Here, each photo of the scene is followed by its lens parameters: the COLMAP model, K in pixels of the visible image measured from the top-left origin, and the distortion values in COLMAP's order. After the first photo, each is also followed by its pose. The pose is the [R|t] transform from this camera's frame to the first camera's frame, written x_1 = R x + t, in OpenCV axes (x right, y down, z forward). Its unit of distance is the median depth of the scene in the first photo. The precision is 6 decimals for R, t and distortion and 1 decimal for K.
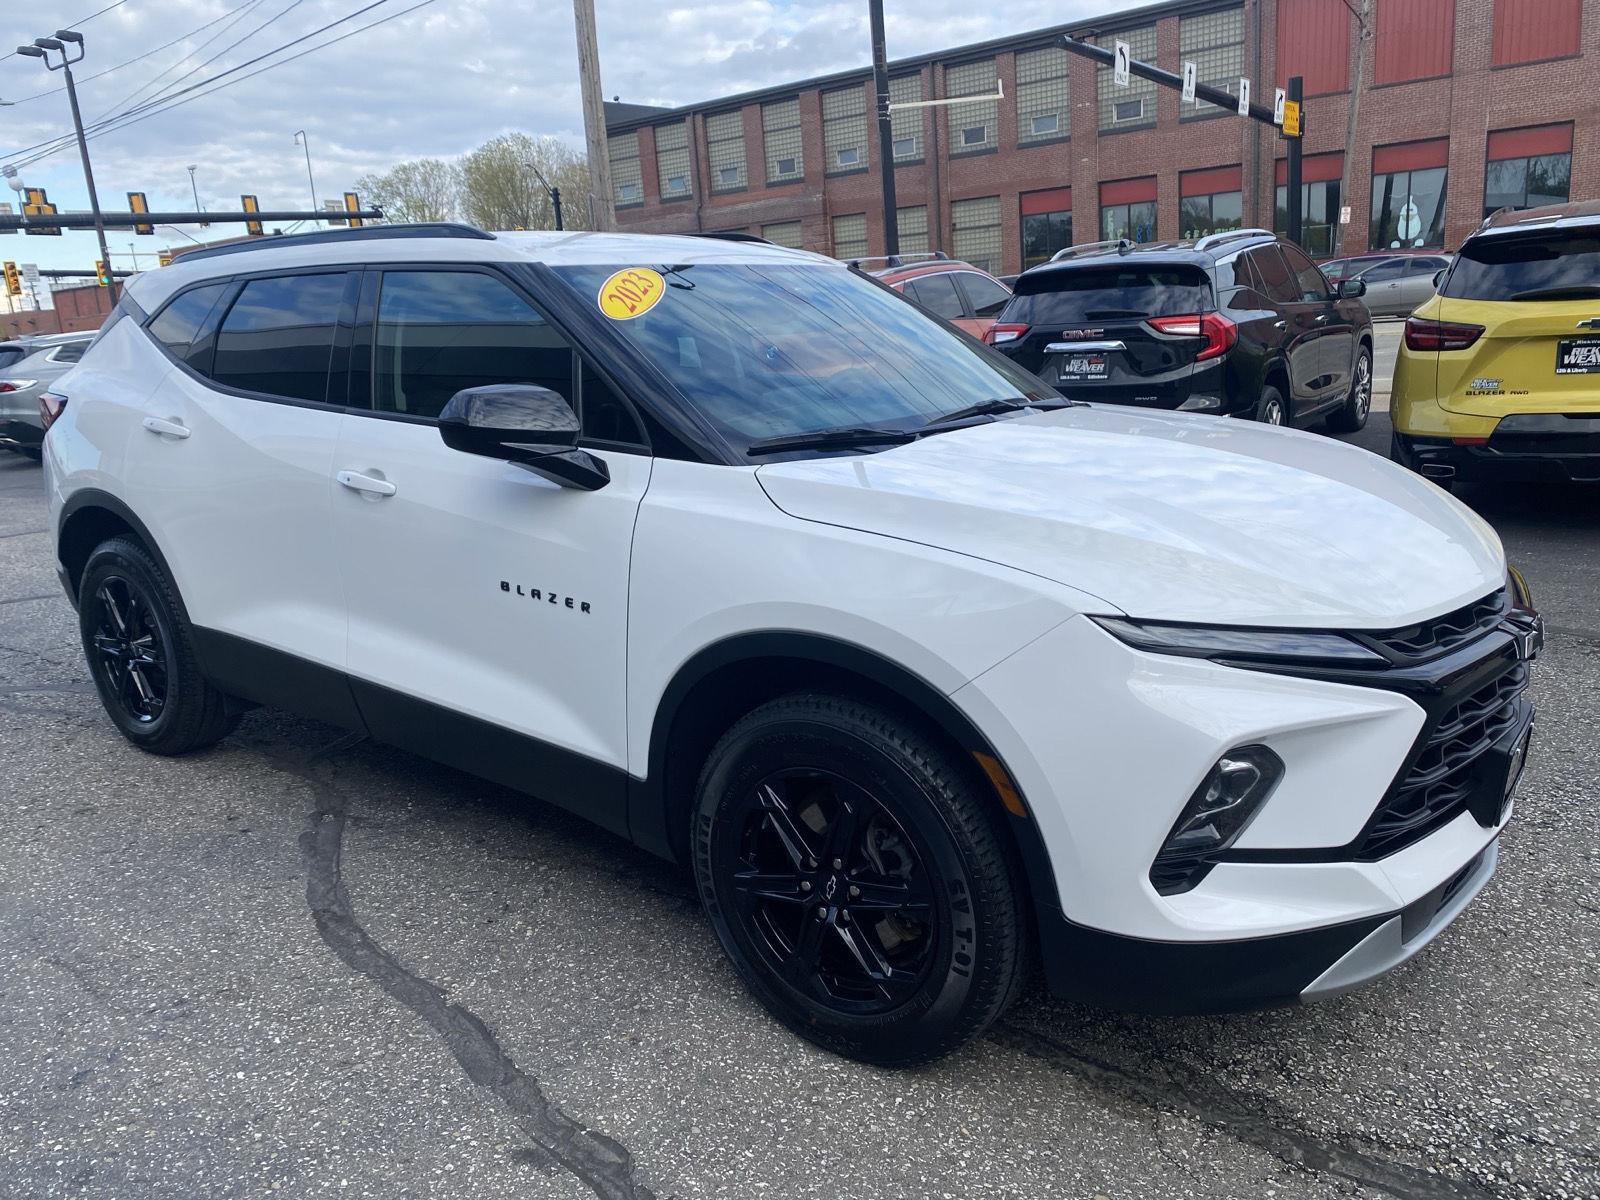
lens RADIAL K [[1215.5, 0, 799.0], [0, 1215.5, 593.3], [0, 0, 1]] dist [0.023432, -0.015556]
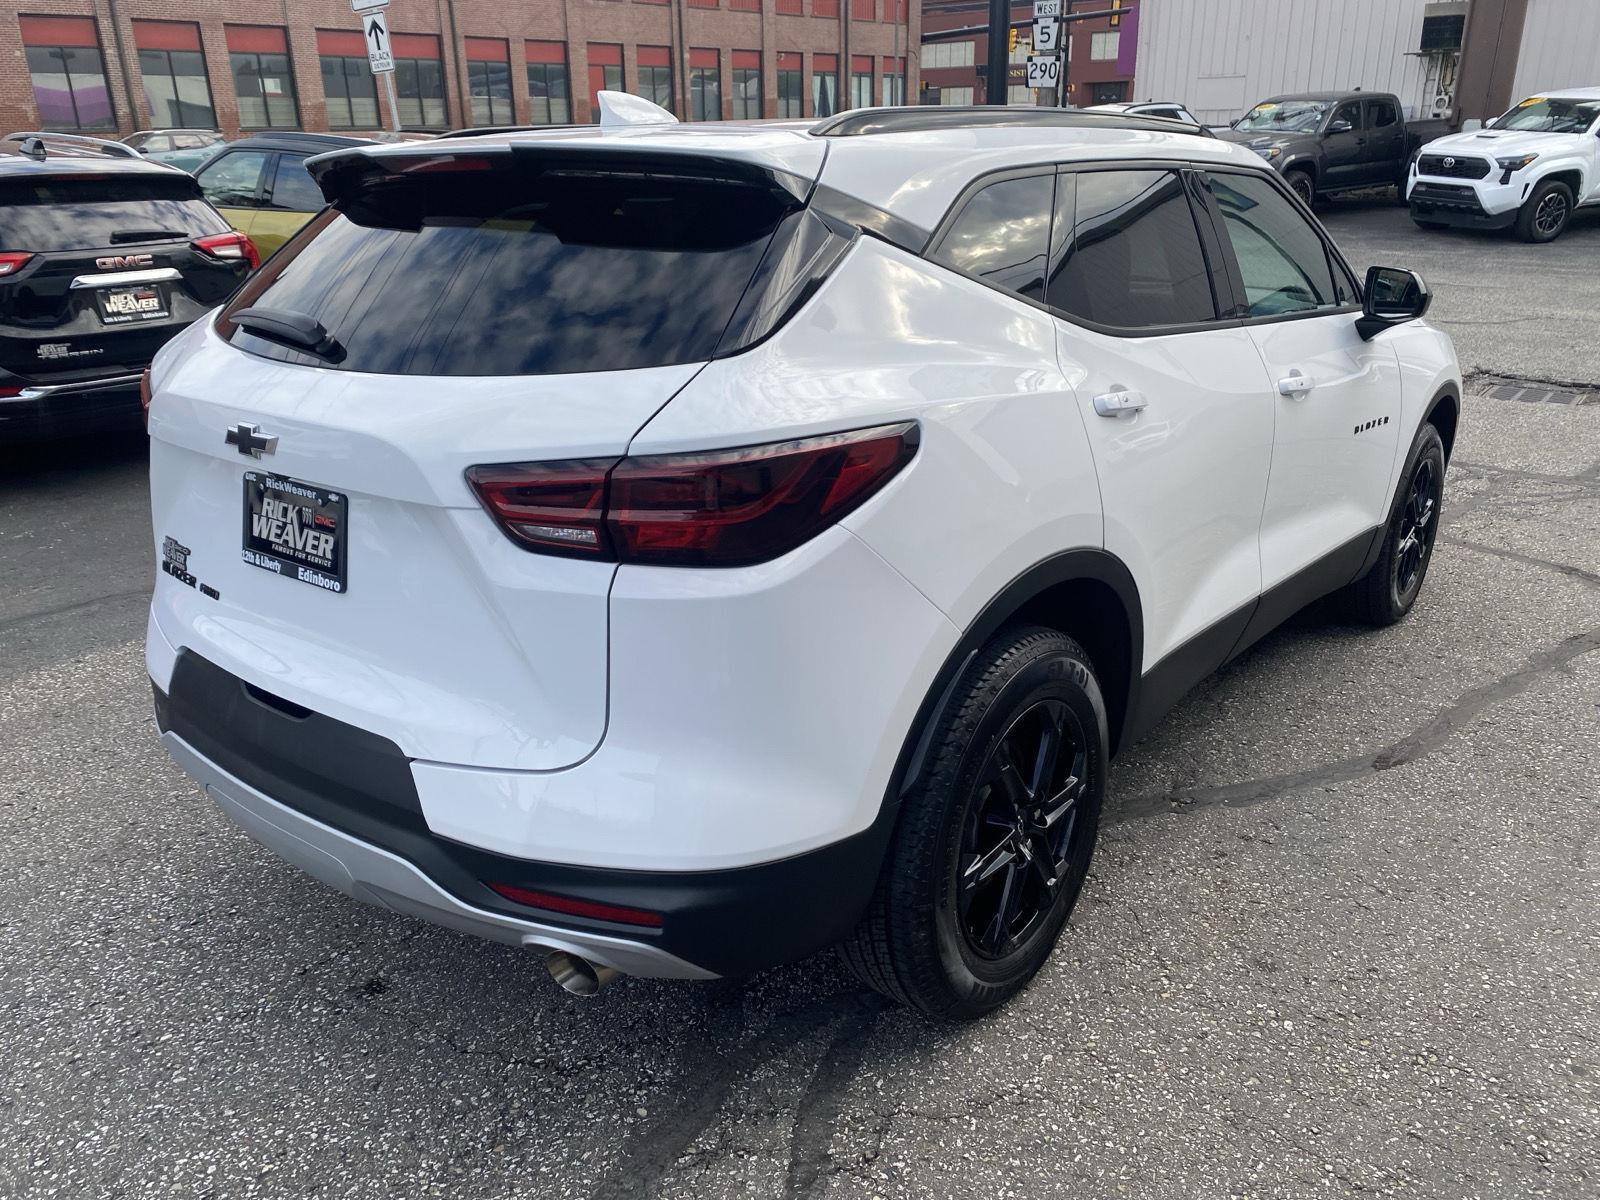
lens RADIAL K [[1215.5, 0, 809.6], [0, 1215.5, 592.9], [0, 0, 1]] dist [0.023432, -0.015556]
pose [[0.024963, -0.293300, 0.955694, -0.566824], [0.242820, 0.929142, 0.278809, -0.127182], [-0.969750, 0.225102, 0.094414, 0.545707]]
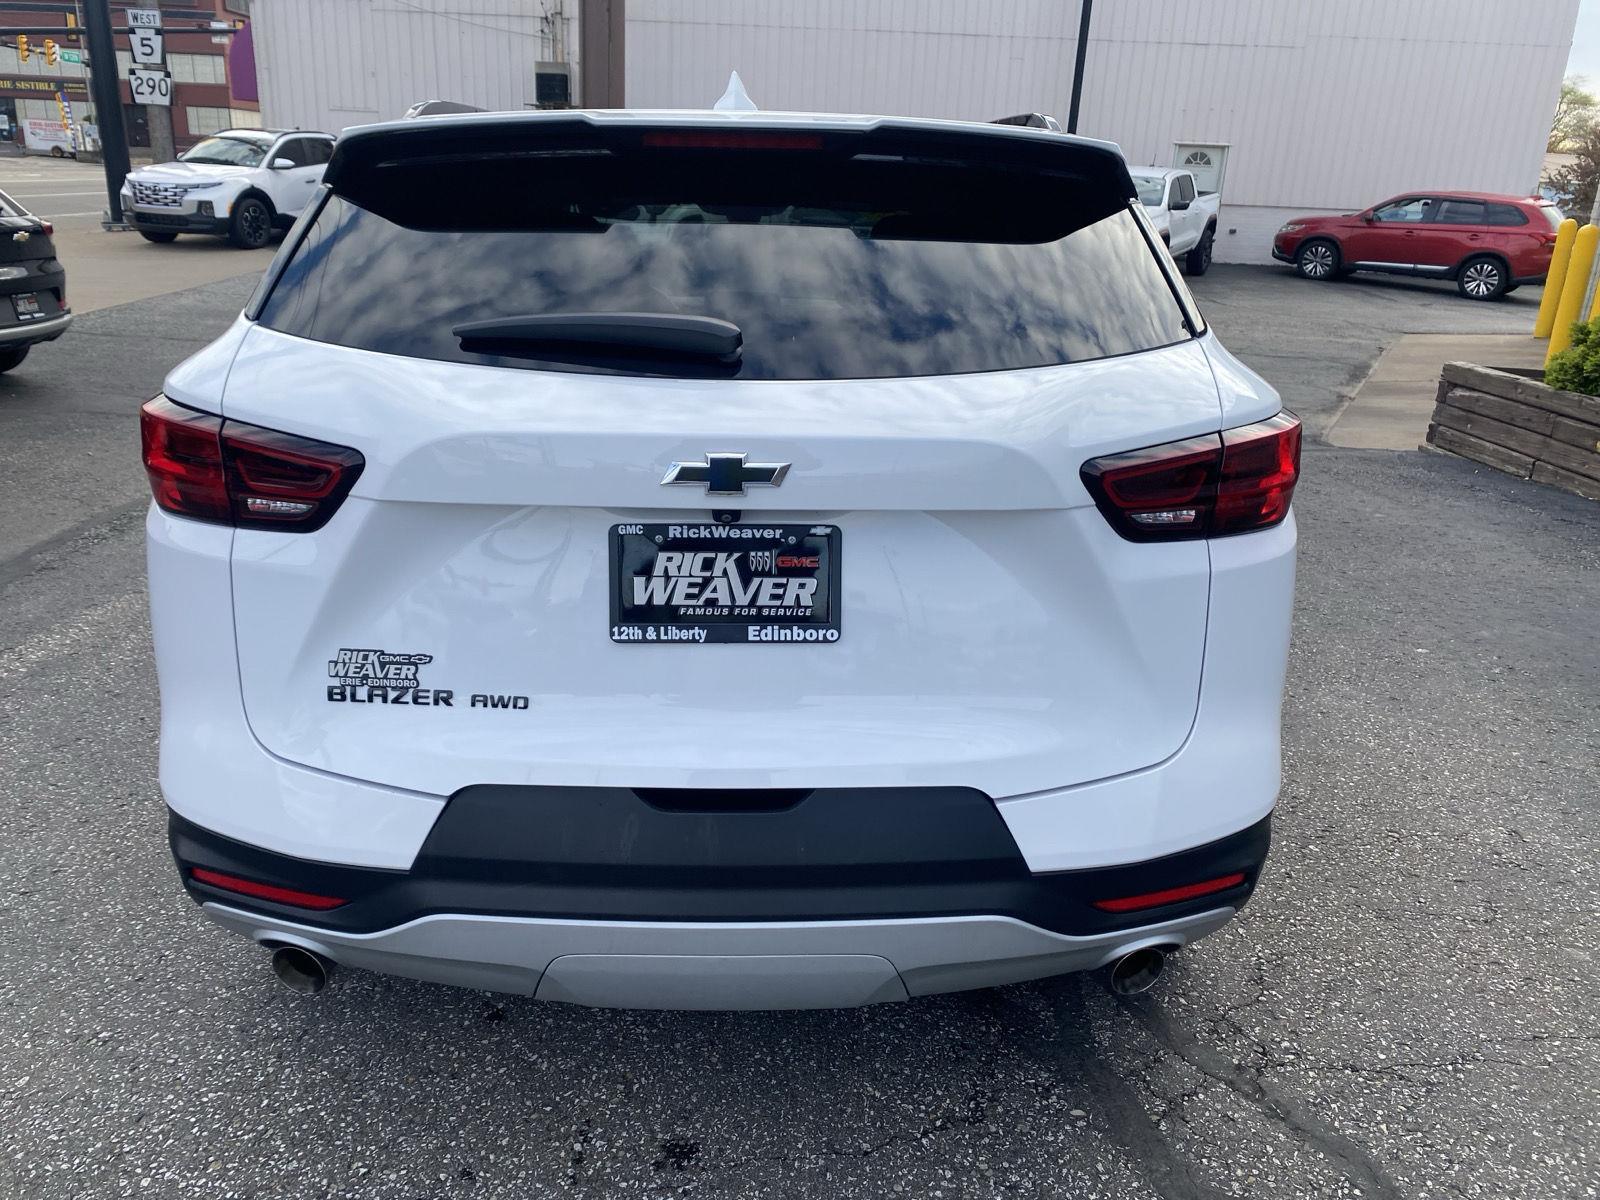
lens RADIAL K [[1215.5, 0, 779.4], [0, 1215.5, 591.3], [0, 0, 1]] dist [0.023432, -0.015556]
pose [[-0.624509, -0.210211, 0.752196, -0.476228], [0.182680, 0.897067, 0.402367, -0.176109], [-0.759352, 0.388694, -0.521825, 0.783585]]
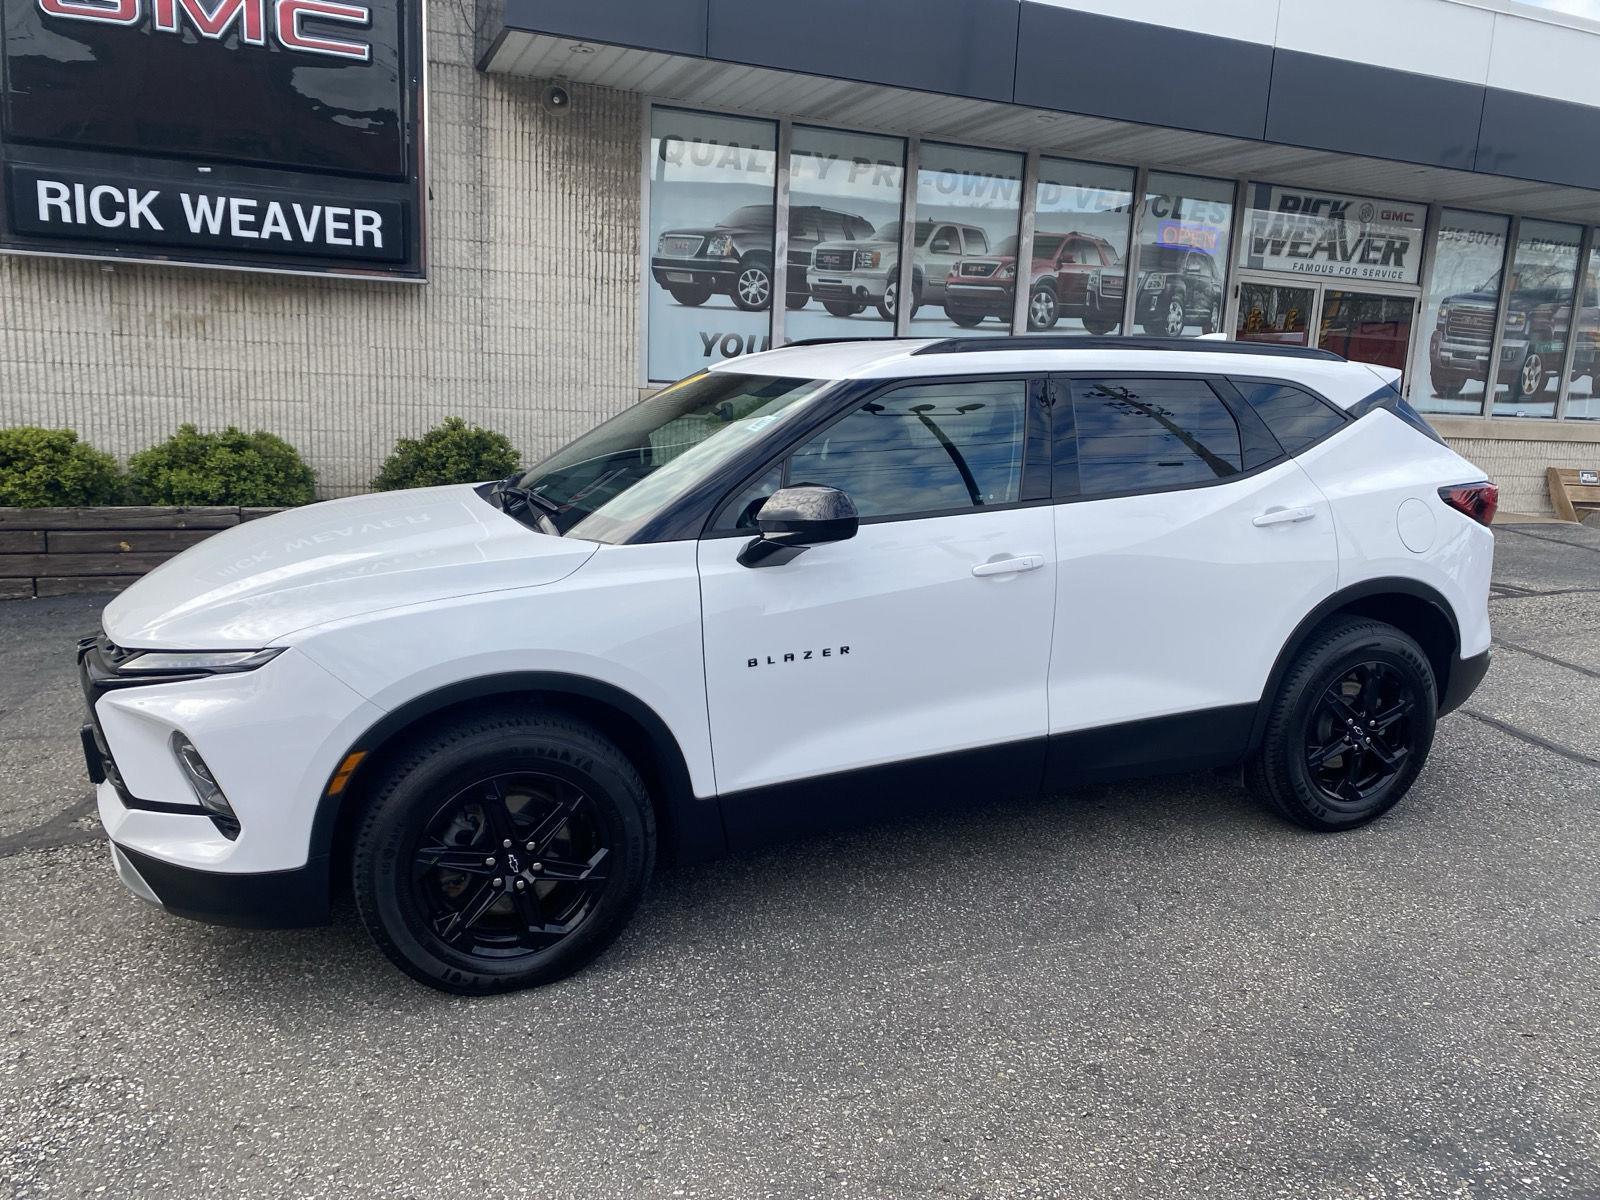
lens RADIAL K [[1215.5, 0, 811.1], [0, 1215.5, 614.3], [0, 0, 1]] dist [0.023432, -0.015556]
pose [[-0.496096, 0.208319, -0.842907, 0.435370], [-0.205047, 0.915224, 0.346874, -0.214409], [0.843708, 0.344919, -0.411324, 0.726804]]
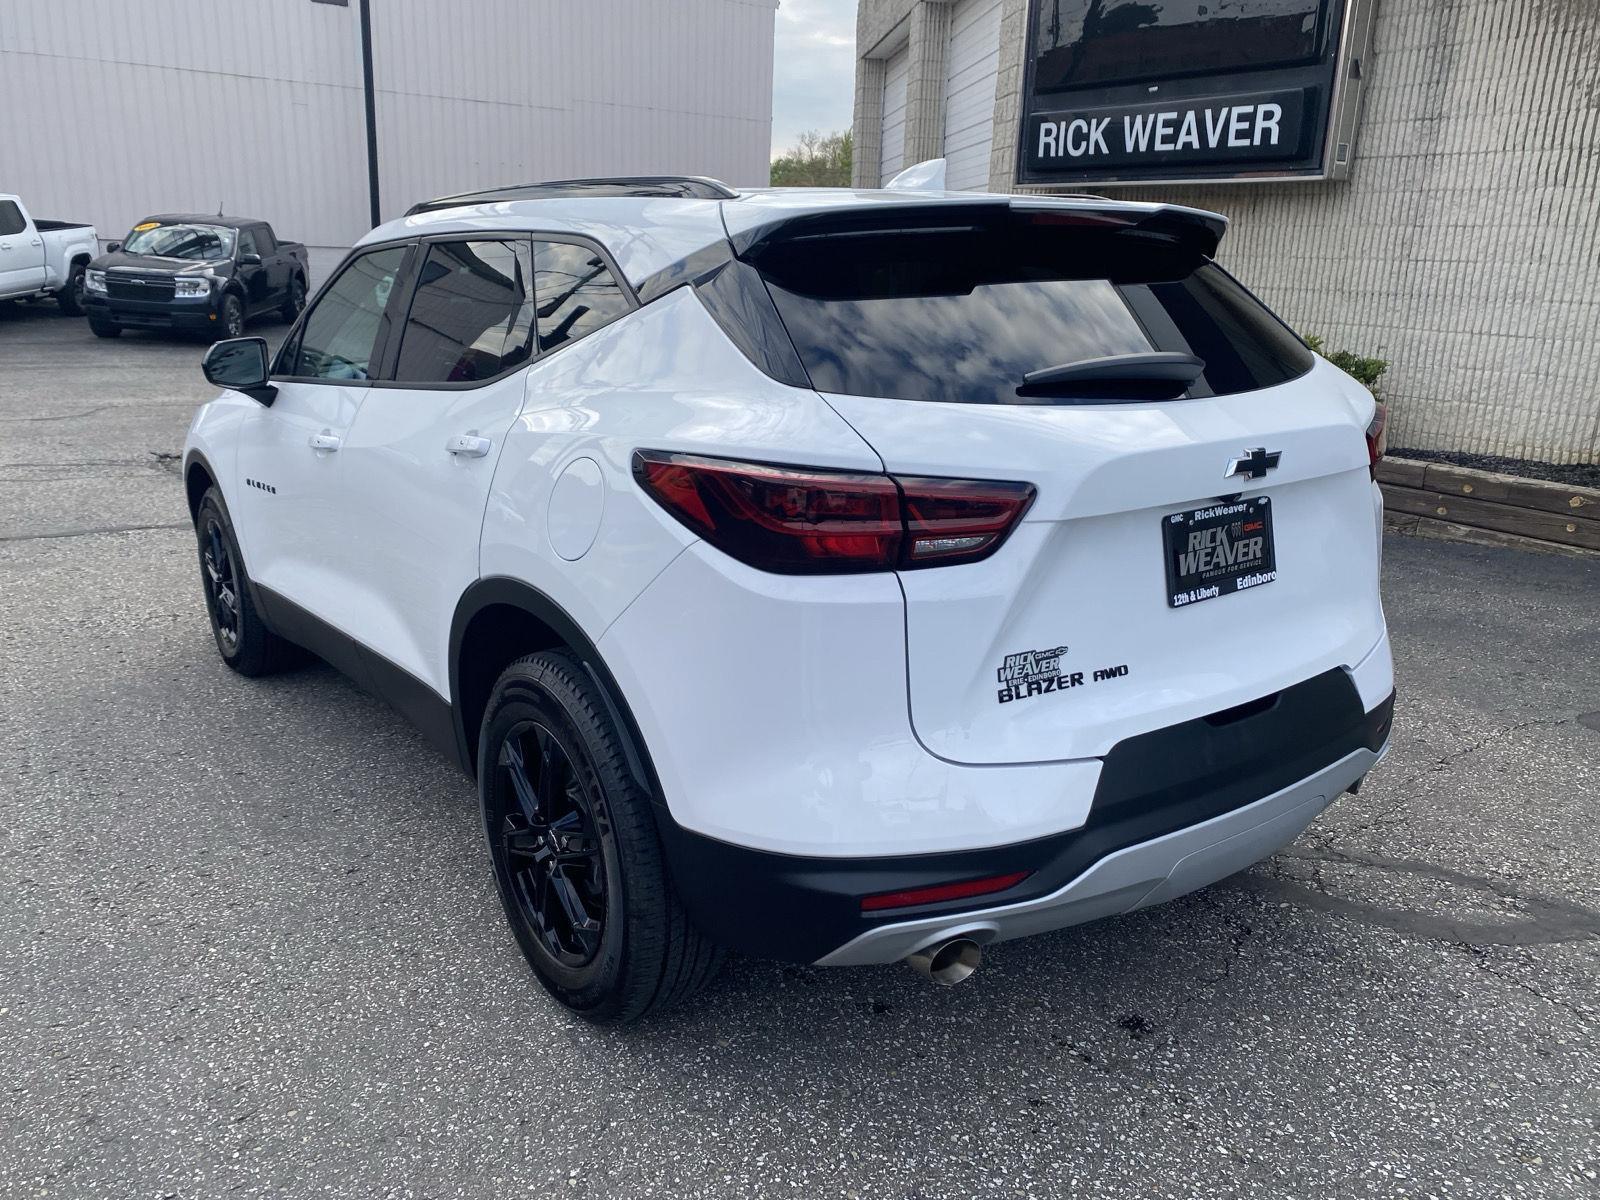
lens RADIAL K [[1215.5, 0, 806.4], [0, 1215.5, 602.6], [0, 0, 1]] dist [0.023432, -0.015556]
pose [[-0.961484, -0.040107, 0.271920, -0.293141], [0.094275, 0.881165, 0.463315, -0.224546], [-0.258189, 0.471105, -0.843444, 0.952626]]
